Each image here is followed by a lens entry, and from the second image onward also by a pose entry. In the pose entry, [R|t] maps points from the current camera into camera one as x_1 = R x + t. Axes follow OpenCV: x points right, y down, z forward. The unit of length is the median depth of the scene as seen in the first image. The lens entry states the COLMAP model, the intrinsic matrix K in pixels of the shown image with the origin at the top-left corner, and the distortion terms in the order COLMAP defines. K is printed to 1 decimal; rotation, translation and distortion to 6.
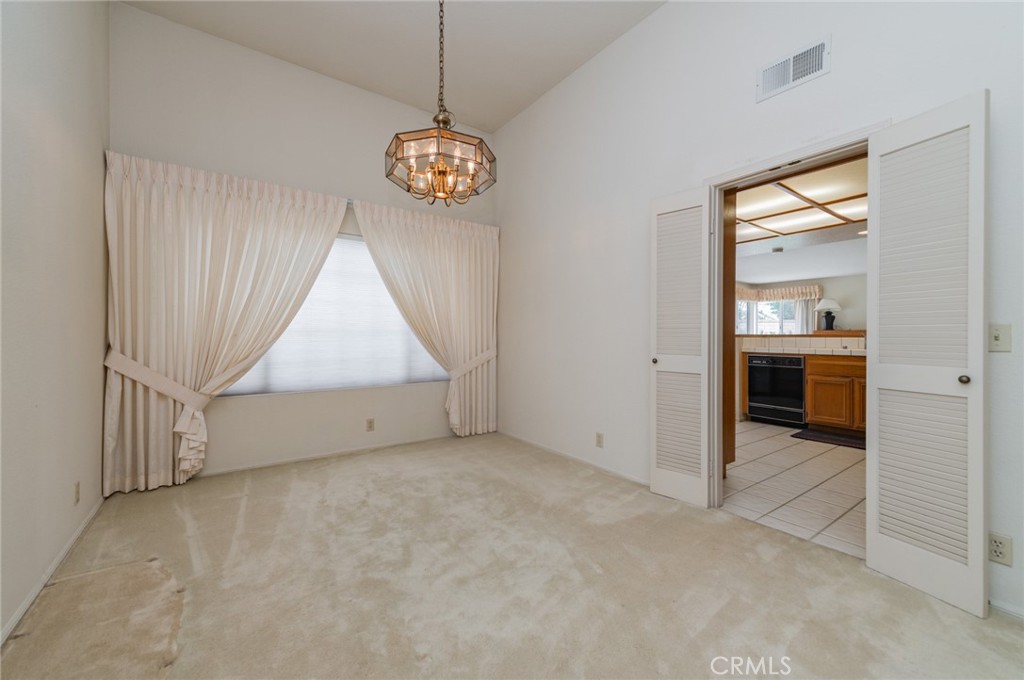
lens RADIAL K [[403.1, 0, 514.0], [0, 403.1, 335.5], [0, 0, 1]] dist [0.016069, -0.001916]
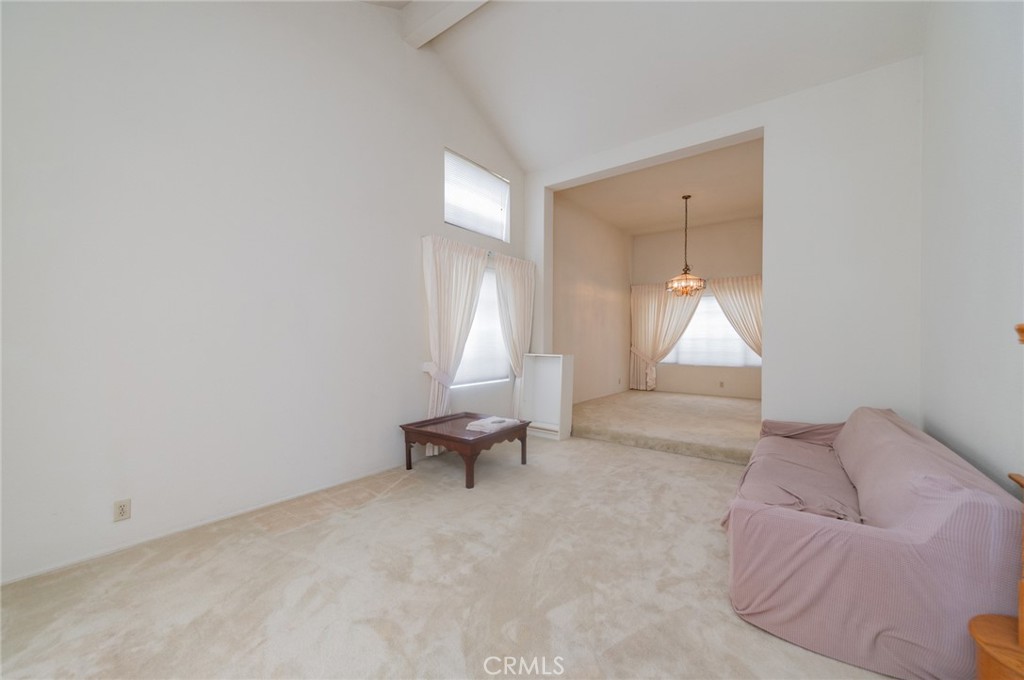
lens RADIAL K [[403.1, 0, 512.4], [0, 403.1, 339.7], [0, 0, 1]] dist [0.016069, -0.001916]
pose [[0.300348, -0.000703, -0.953829, 1.804617], [-0.000811, 0.999999, -0.000992, -0.005990], [0.953829, 0.001071, 0.300347, -0.889838]]
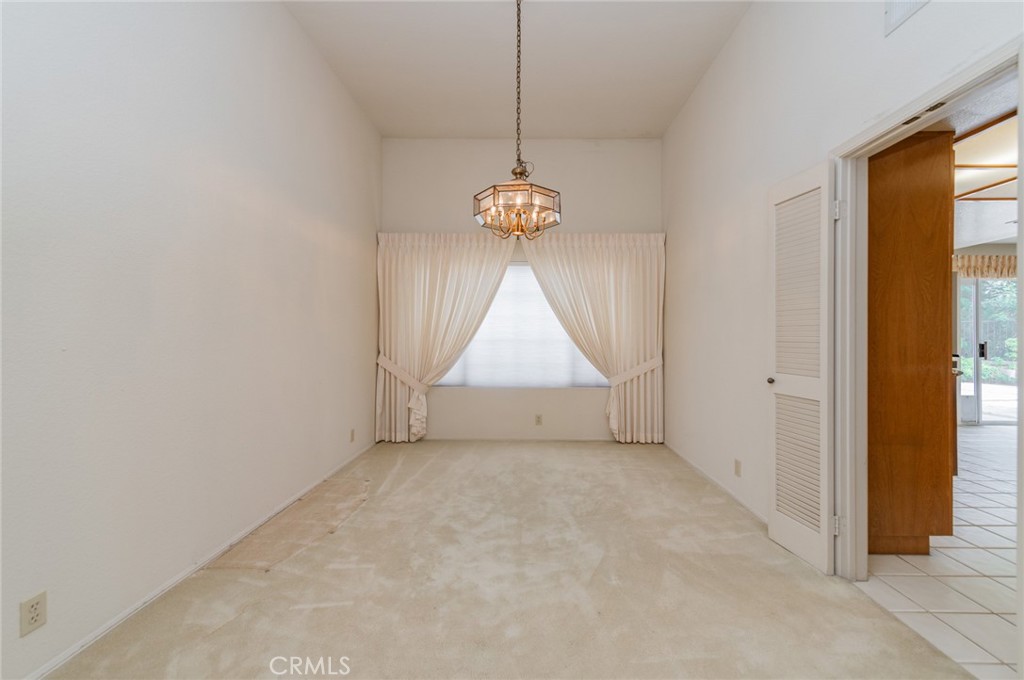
lens RADIAL K [[403.1, 0, 522.1], [0, 403.1, 335.6], [0, 0, 1]] dist [0.016069, -0.001916]
pose [[0.809838, -0.003283, -0.586644, 0.418177], [-0.000634, 0.999979, -0.006472, -0.024257], [0.586653, 0.005613, 0.809819, 0.019071]]
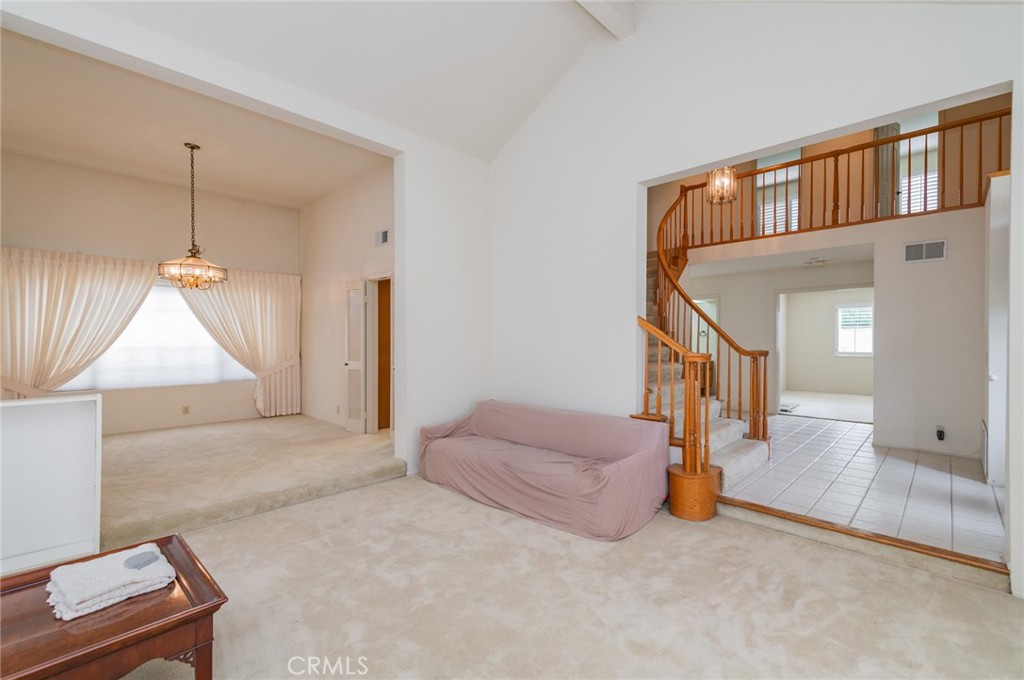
lens RADIAL K [[429.6, 0, 604.1], [0, 429.6, 340.5], [0, 0, 1]] dist [0.003349, 0.000215]
pose [[0.958399, -0.003789, 0.285408, 0.947746], [0.001252, 0.999958, 0.009072, -0.070630], [-0.285430, -0.008338, 0.958363, -1.366445]]
